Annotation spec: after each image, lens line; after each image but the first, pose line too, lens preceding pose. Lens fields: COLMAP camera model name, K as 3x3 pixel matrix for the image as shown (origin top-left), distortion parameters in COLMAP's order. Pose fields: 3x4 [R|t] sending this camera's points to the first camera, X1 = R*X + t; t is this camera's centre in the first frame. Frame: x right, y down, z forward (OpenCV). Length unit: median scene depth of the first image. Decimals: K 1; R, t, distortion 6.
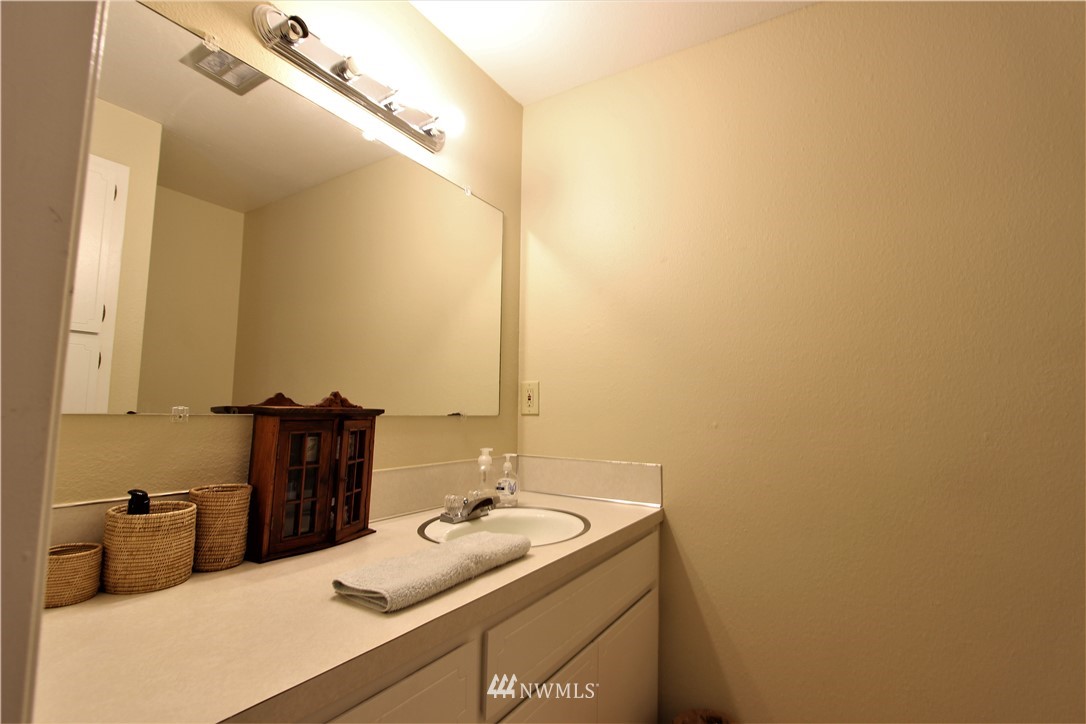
lens RADIAL K [[518.7, 0, 543.0], [0, 518.7, 362.0], [0, 0, 1]] dist [0.002671, 0.000406]
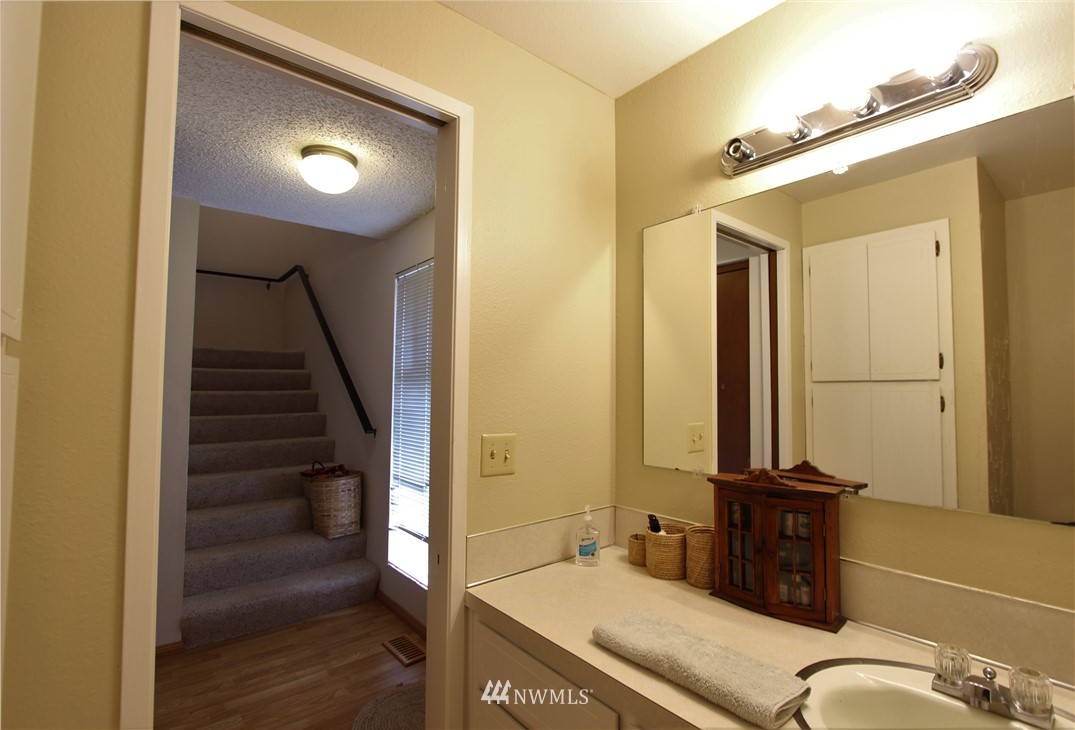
lens RADIAL K [[495.0, 0, 537.5], [0, 495.0, 365.0], [0, 0, 1]] dist [-0.001633, -0.000250]
pose [[-0.297203, -0.067515, -0.952424, 0.814554], [0.079671, 0.992265, -0.095200, -0.104844], [0.951485, -0.104175, -0.289525, 1.003513]]
